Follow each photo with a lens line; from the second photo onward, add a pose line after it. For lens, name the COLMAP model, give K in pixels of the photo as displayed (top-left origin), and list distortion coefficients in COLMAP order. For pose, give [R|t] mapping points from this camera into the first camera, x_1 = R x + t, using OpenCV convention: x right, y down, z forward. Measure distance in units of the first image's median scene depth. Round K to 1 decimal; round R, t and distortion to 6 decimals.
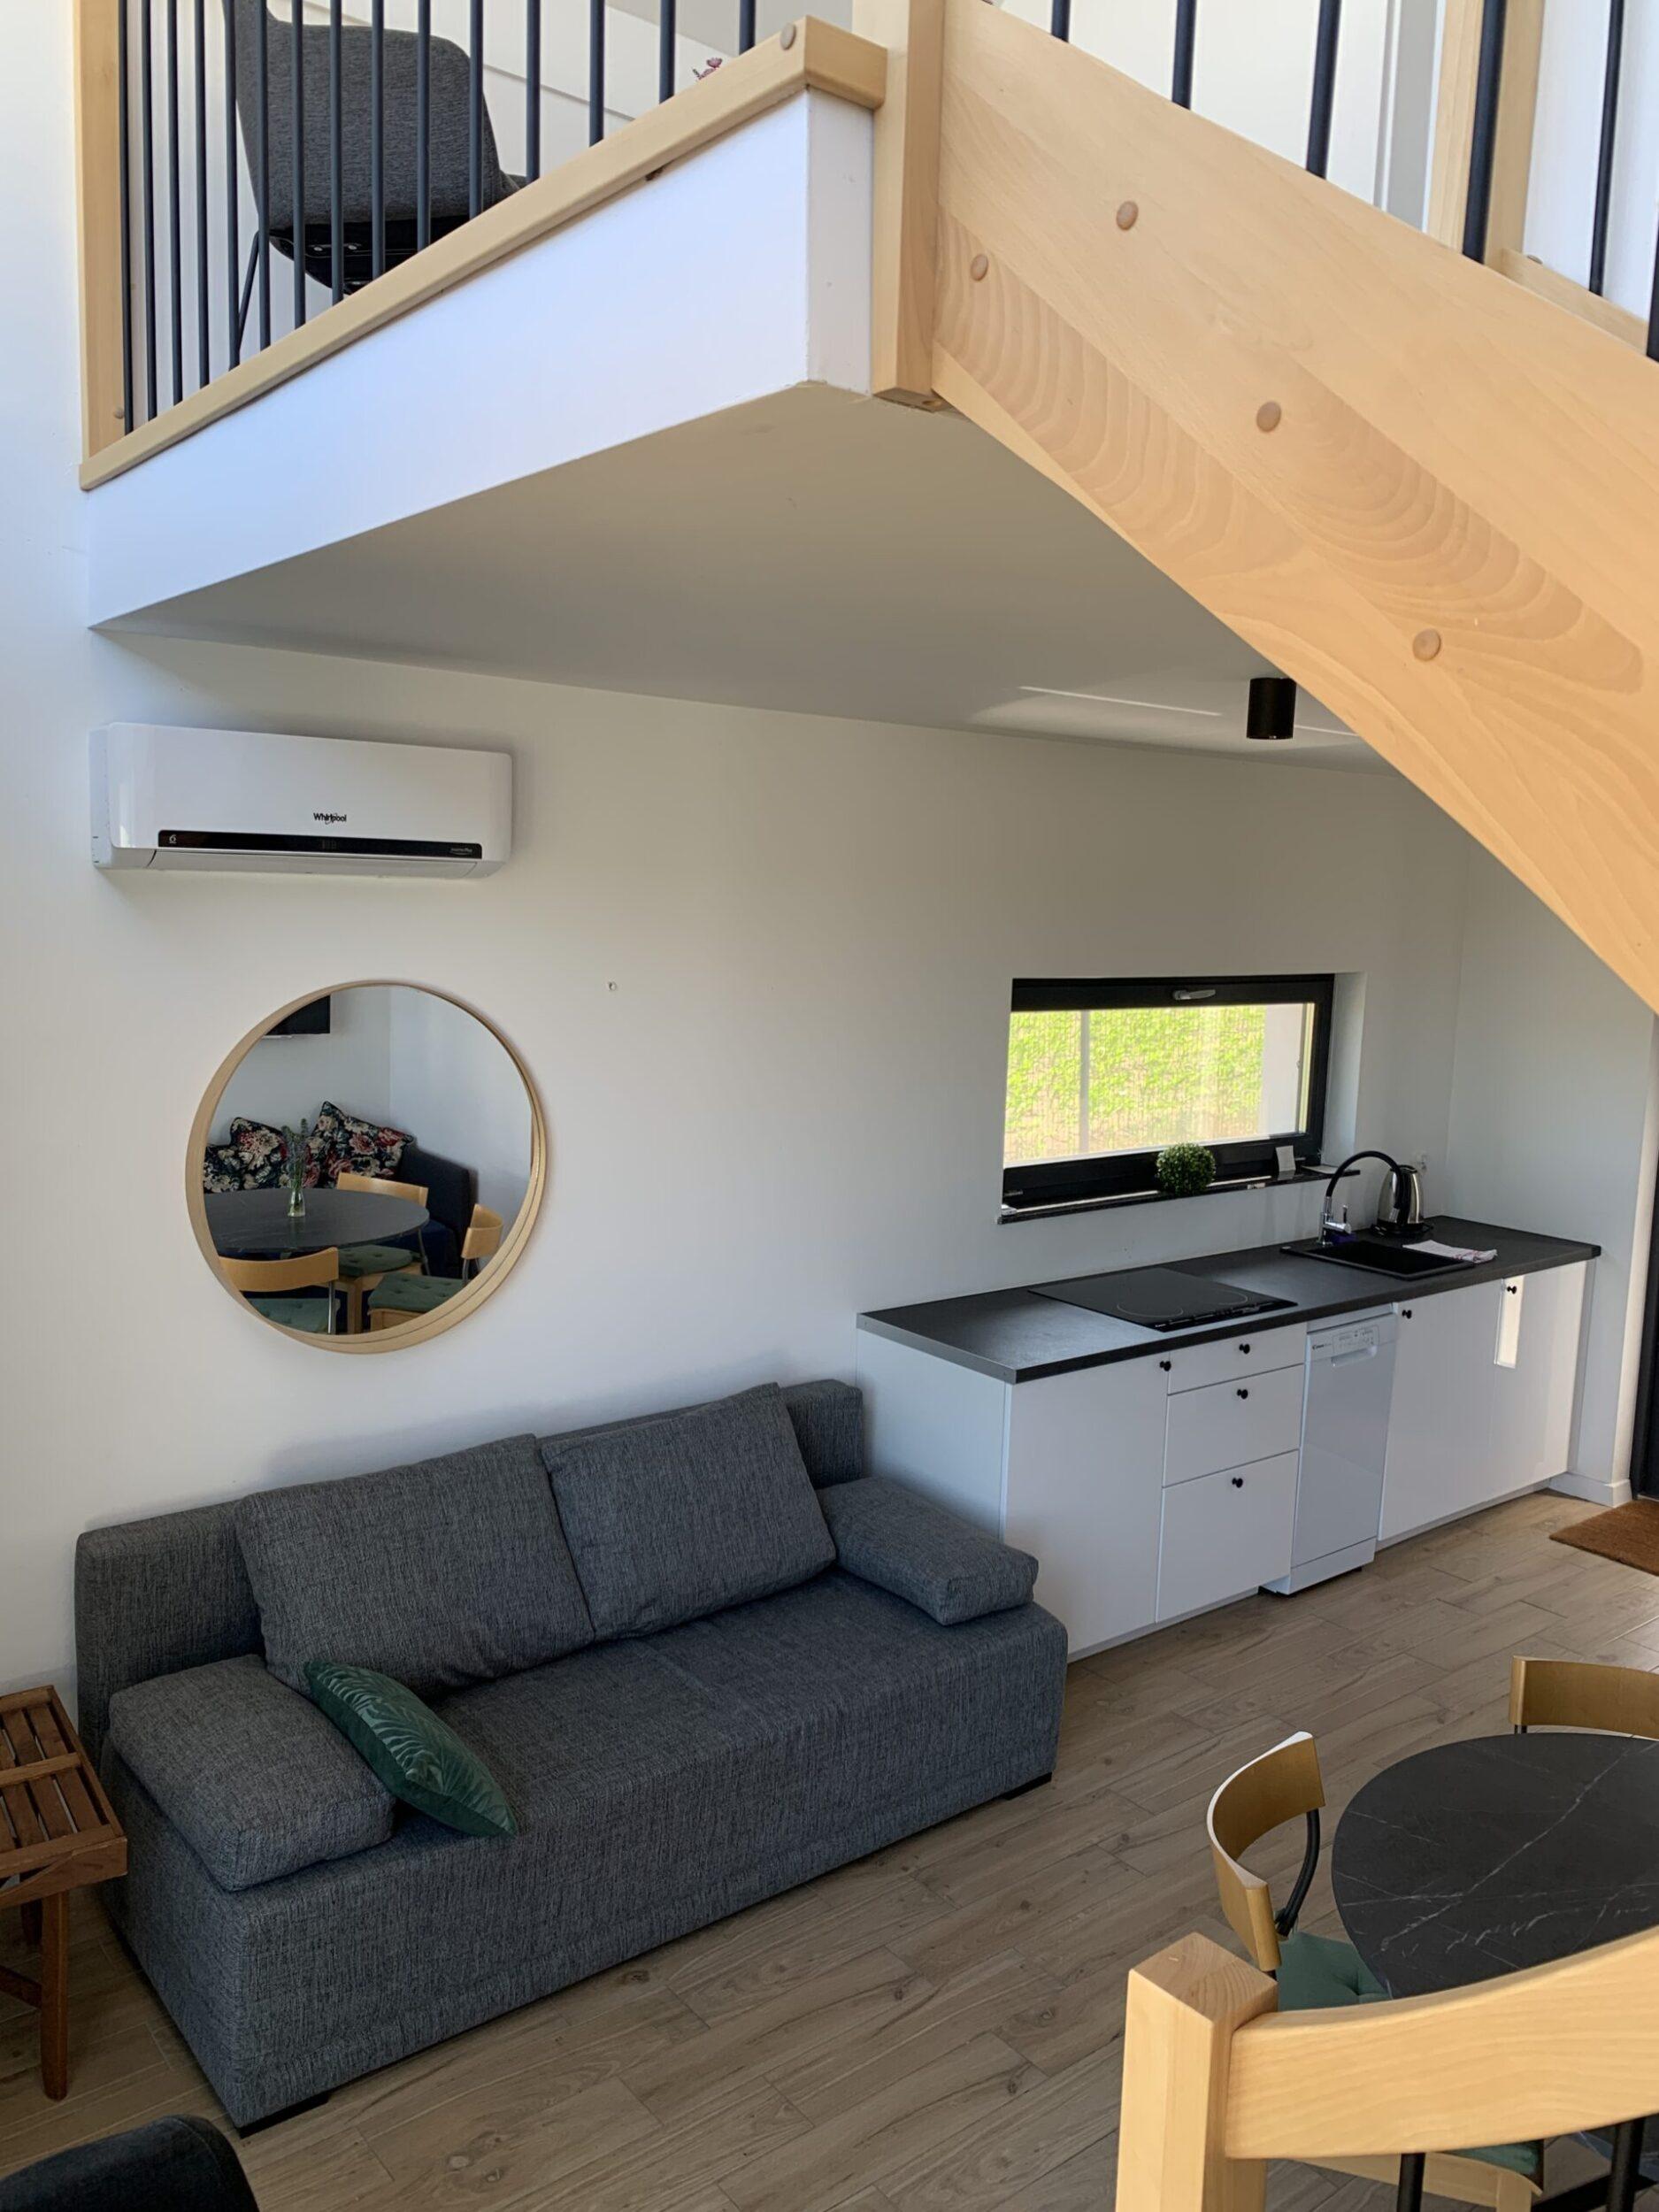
lens RADIAL K [[1700.4, 0, 829.4], [0, 1700.4, 1080.6], [0, 0, 1]] dist [0.016414, -0.008452]
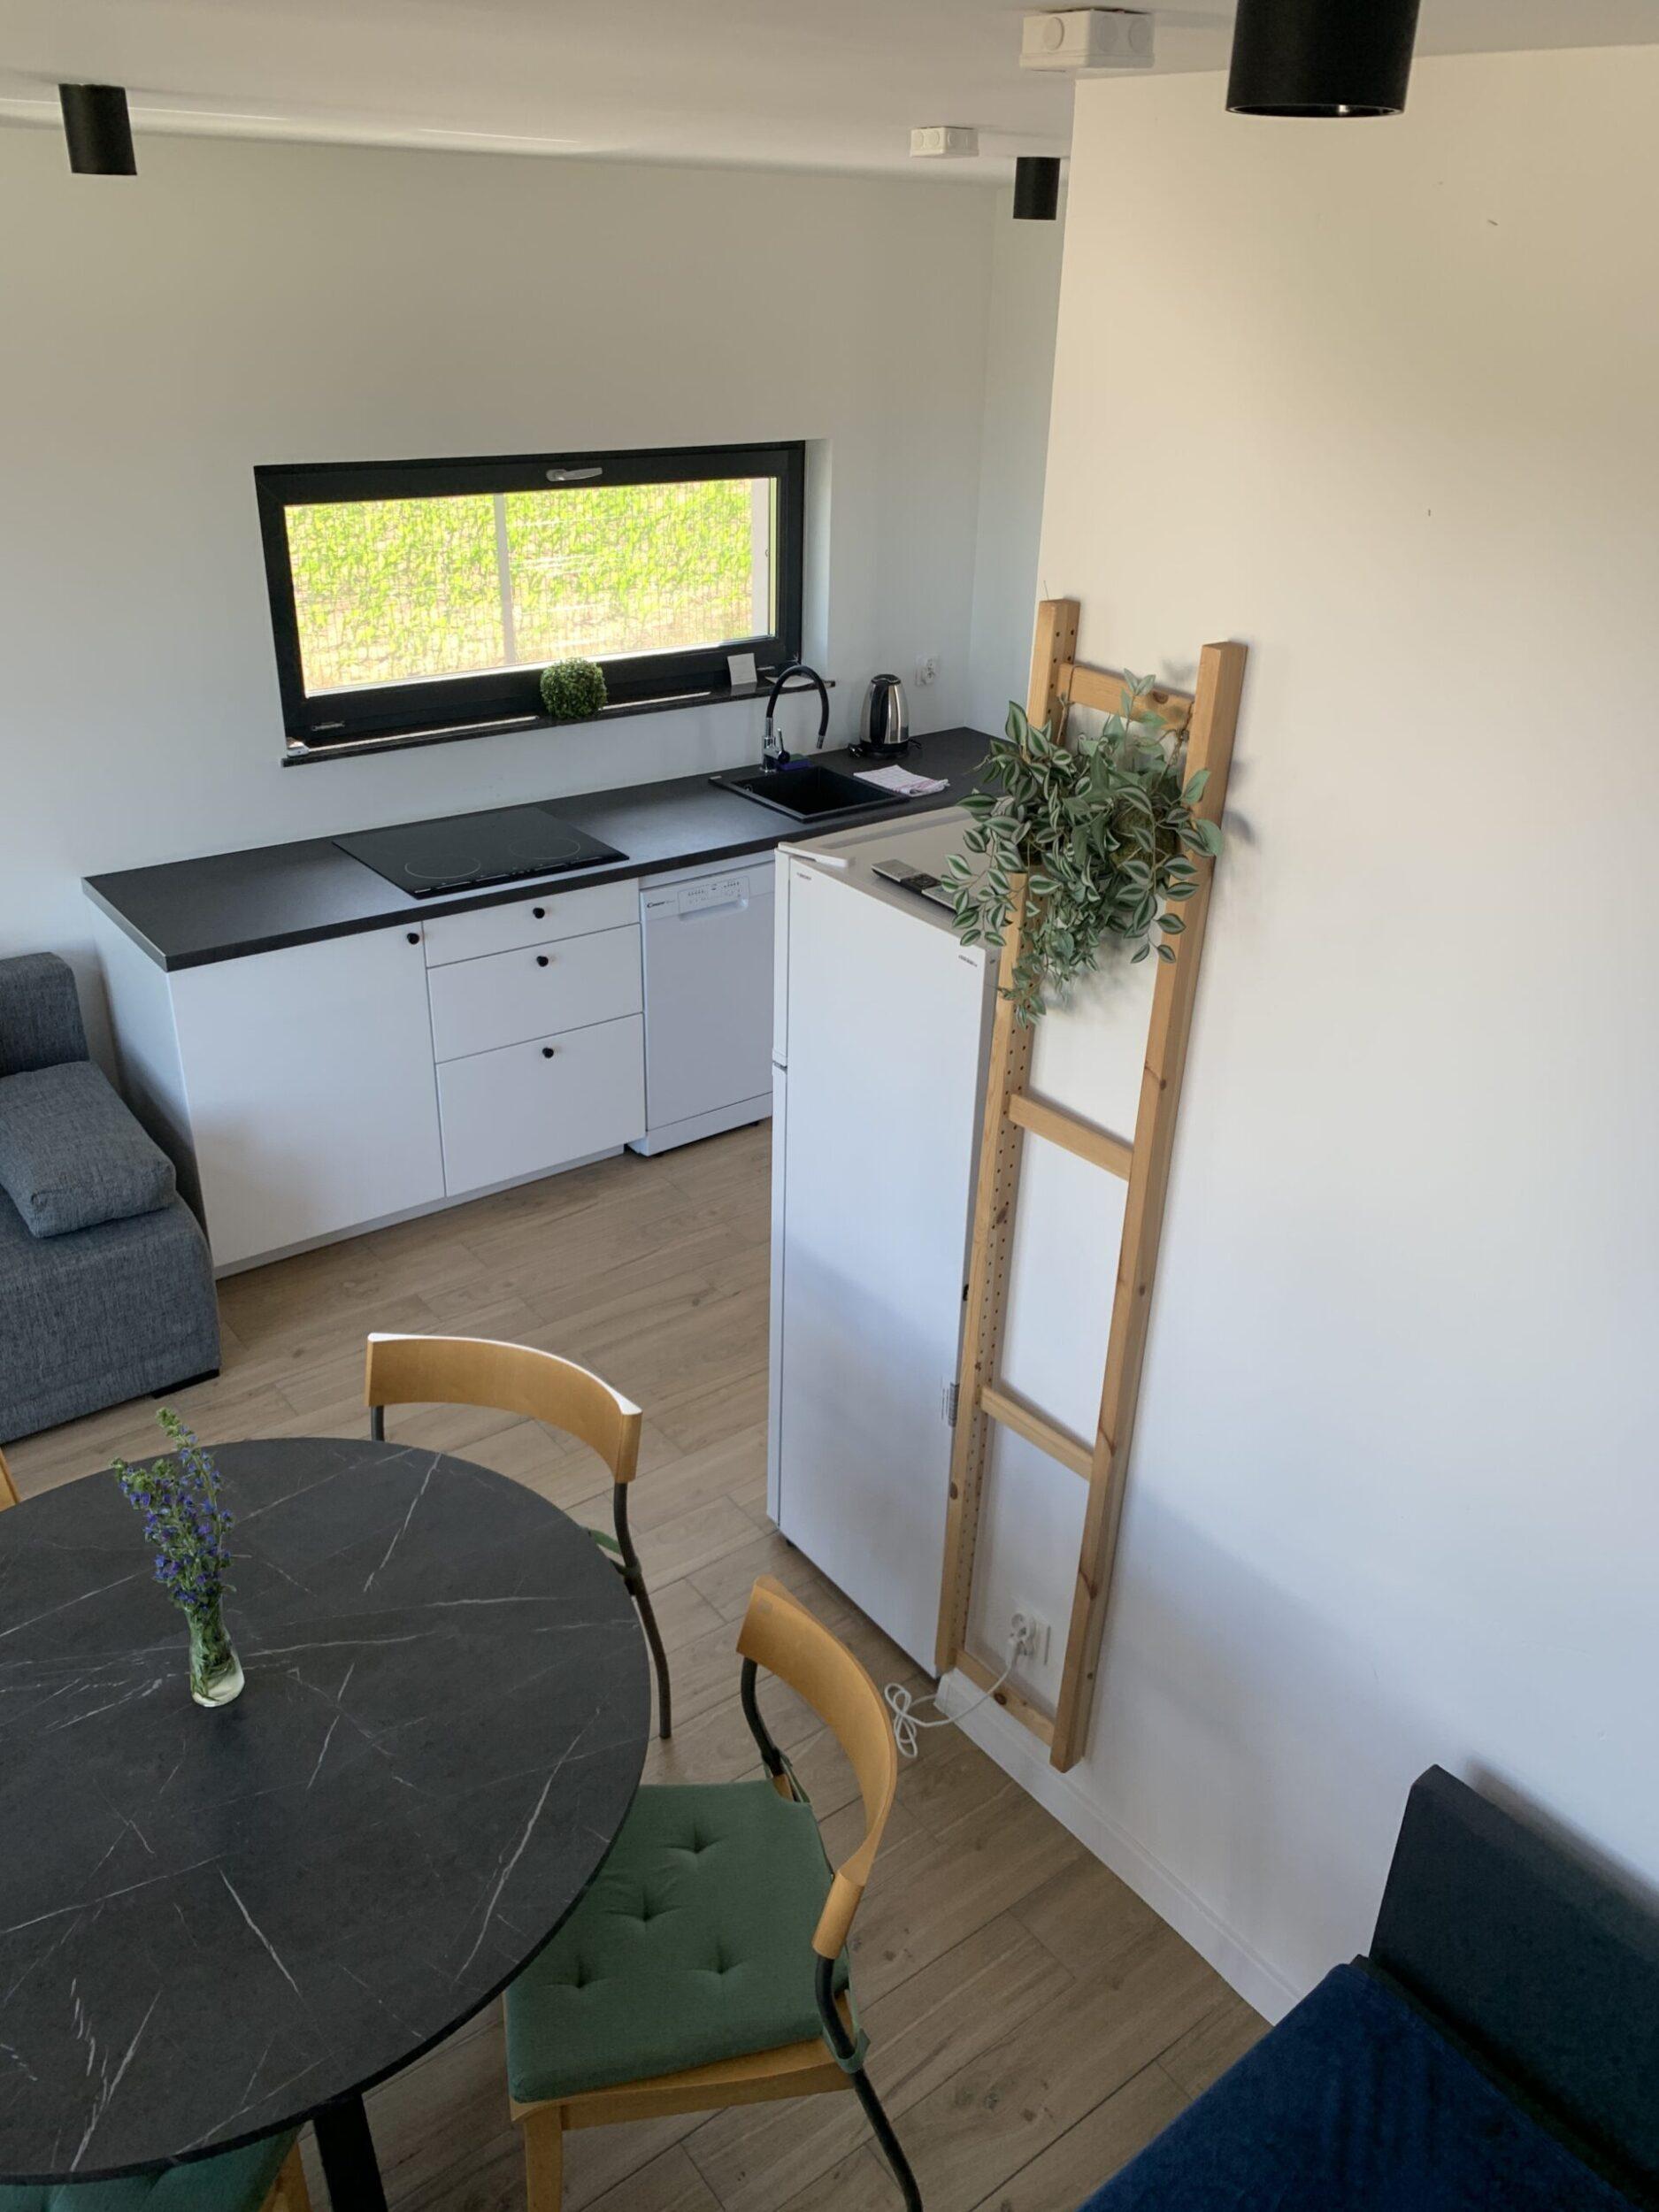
lens RADIAL K [[1678.5, 0, 797.5], [0, 1678.5, 1107.7], [0, 0, 1]] dist [0.071808, -0.098222]
pose [[0.999578, 0.005557, -0.028522, 0.364683], [0.004496, 0.940156, 0.340715, -0.042687], [0.028708, -0.340699, 0.939734, 0.121723]]
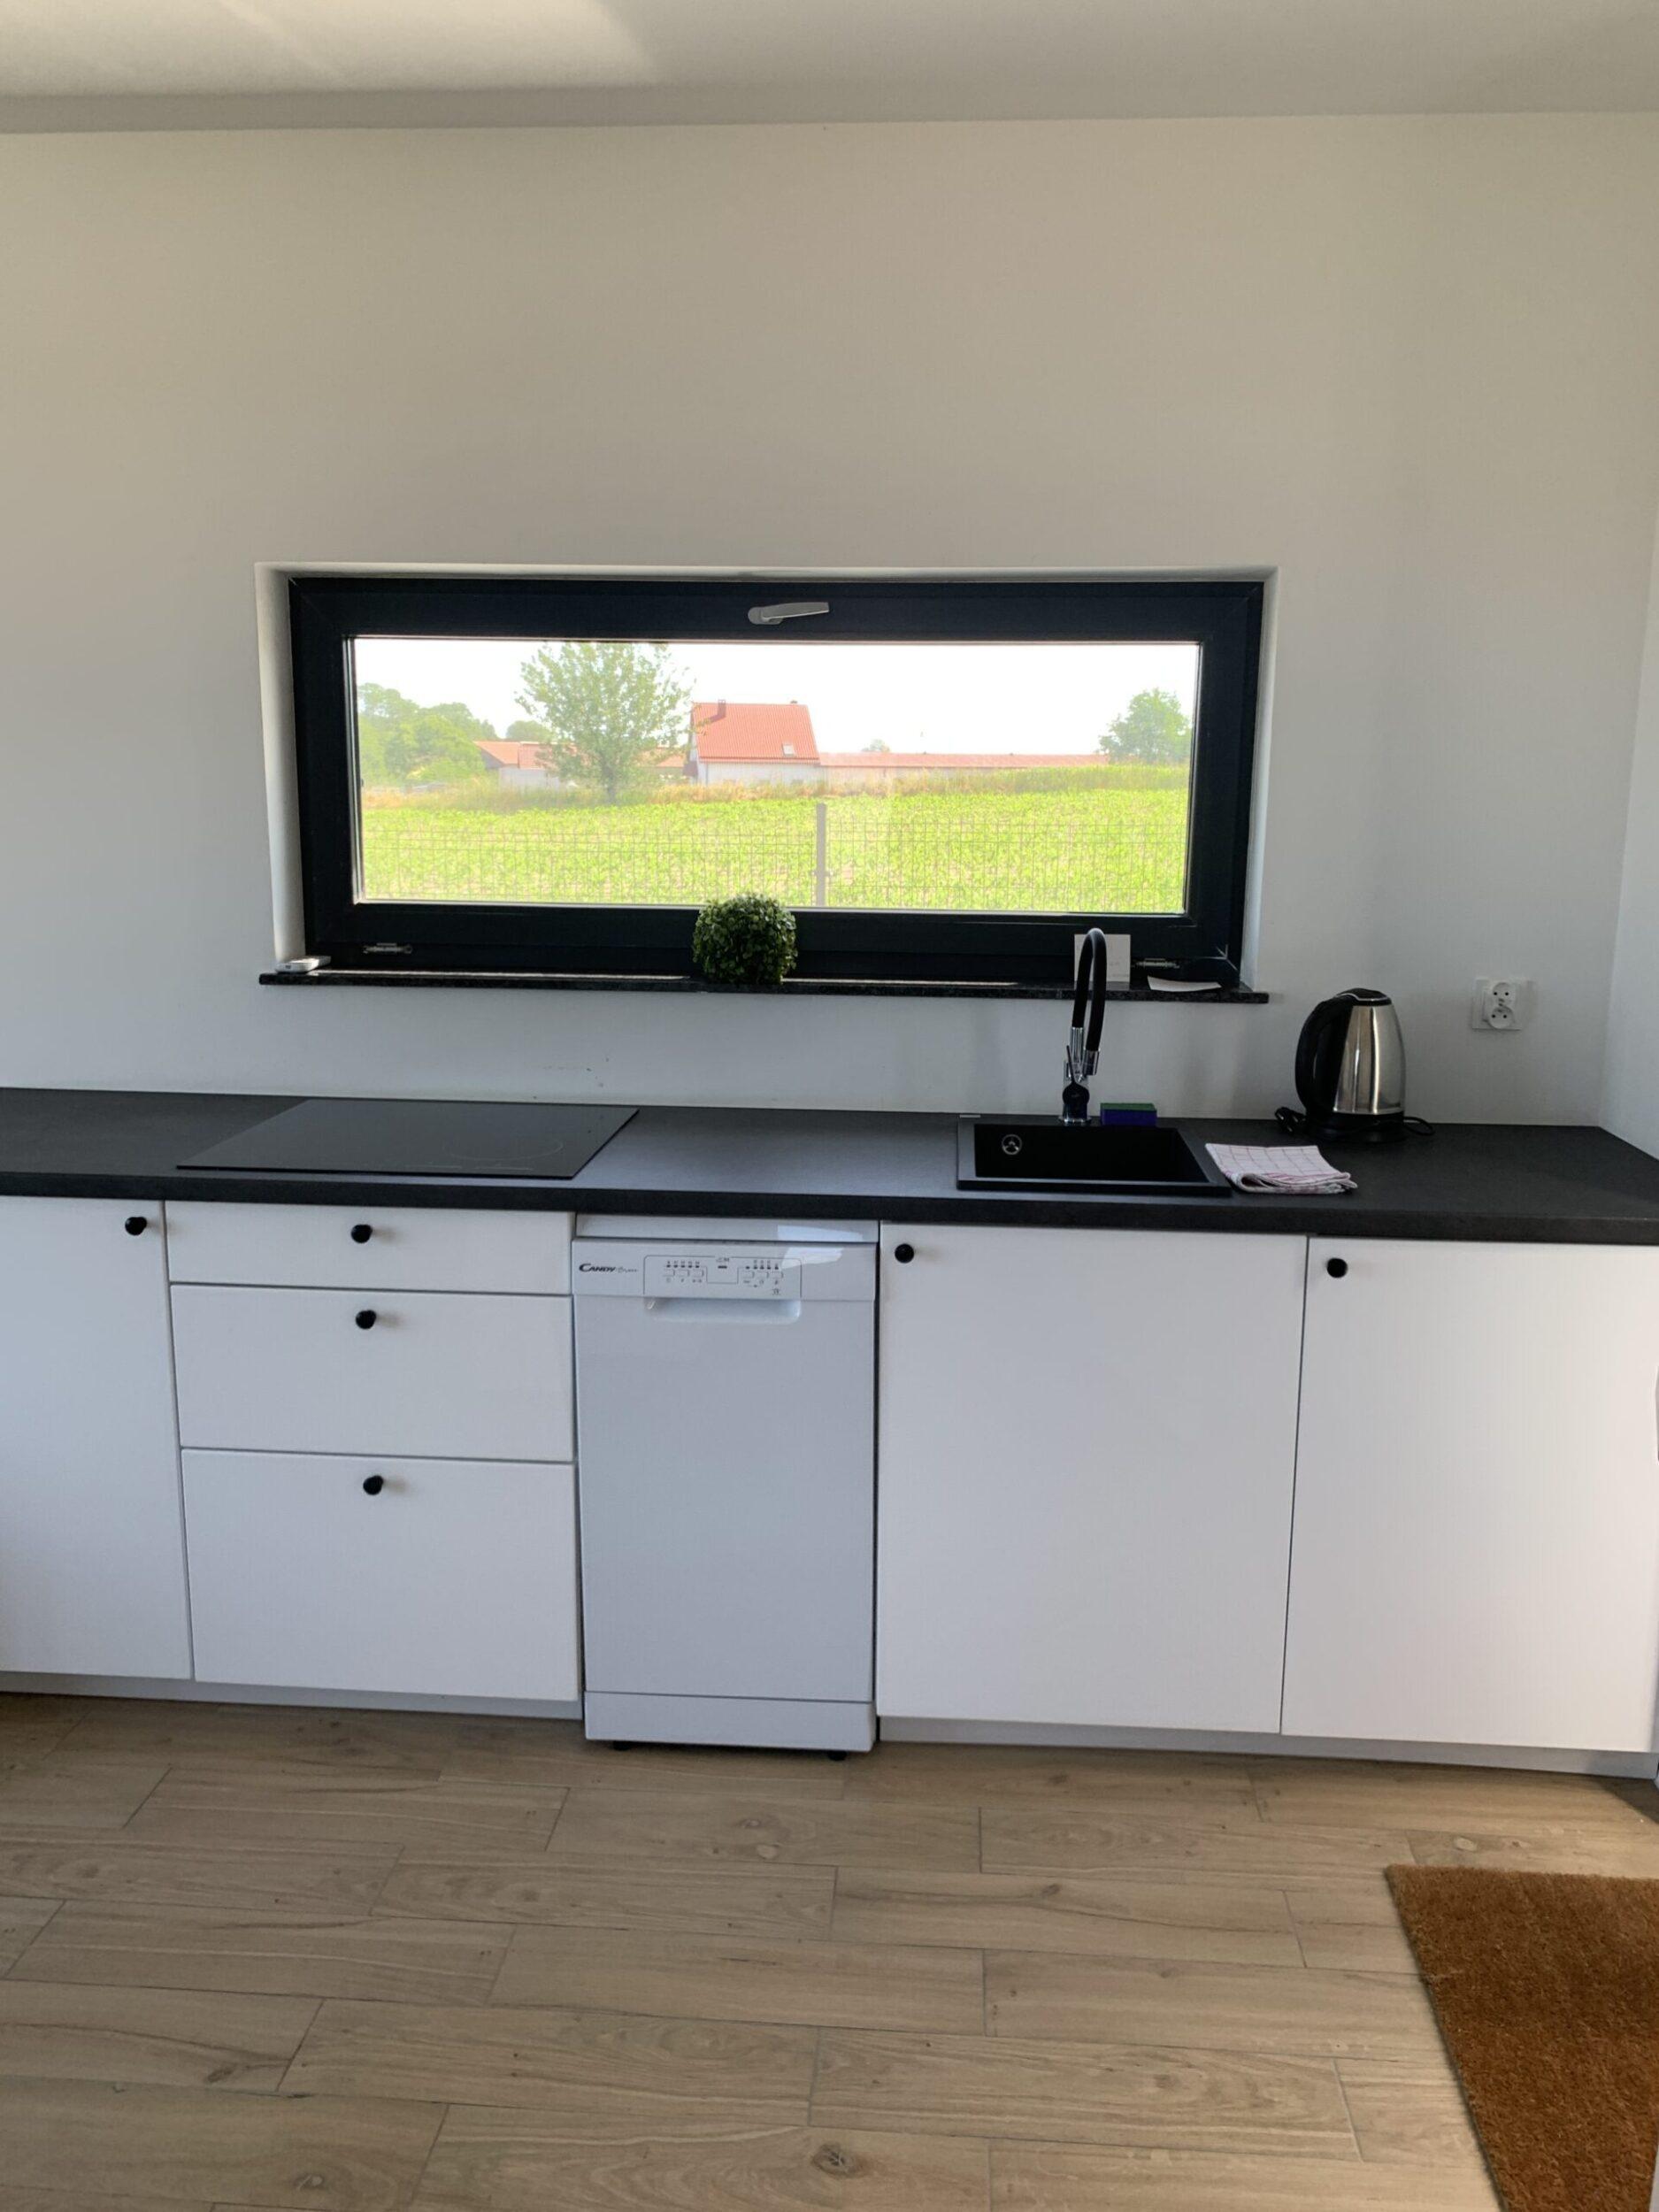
lens RADIAL K [[1678.5, 0, 797.5], [0, 1678.5, 1107.7], [0, 0, 1]] dist [0.071808, -0.098222]
pose [[0.741020, 0.115948, -0.661397, 0.608320], [-0.071216, 0.992994, 0.094291, 0.055261], [0.667696, -0.022770, 0.744086, 0.635463]]
